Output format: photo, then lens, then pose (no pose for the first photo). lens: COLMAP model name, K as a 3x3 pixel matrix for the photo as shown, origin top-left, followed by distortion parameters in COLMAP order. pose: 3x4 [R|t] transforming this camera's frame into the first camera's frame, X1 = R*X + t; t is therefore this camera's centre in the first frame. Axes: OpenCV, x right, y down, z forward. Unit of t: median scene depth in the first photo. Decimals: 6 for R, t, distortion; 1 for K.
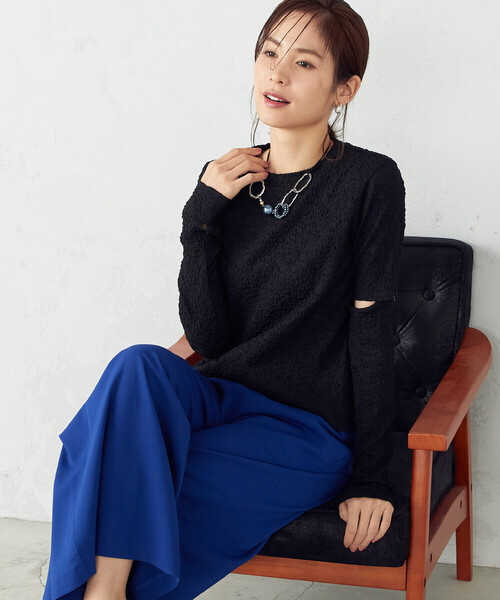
lens RADIAL K [[1263.9, 0, 254.0], [0, 1263.9, 295.3], [0, 0, 1]] dist [0.273006, 0.000000]
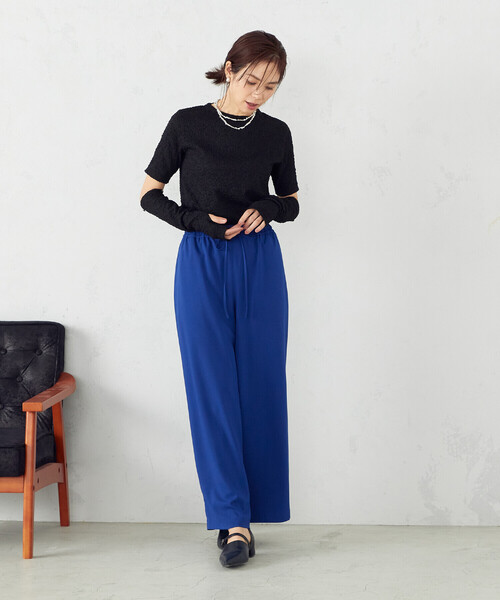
lens RADIAL K [[1397.0, 0, 249.5], [0, 1397.0, 298.6], [0, 0, 1]] dist [-0.058618, 0.000000]
pose [[0.970501, -0.006853, 0.241000, -0.044000], [0.052972, 0.981231, -0.185416, 0.326462], [-0.235206, 0.192713, 0.952649, -0.970479]]
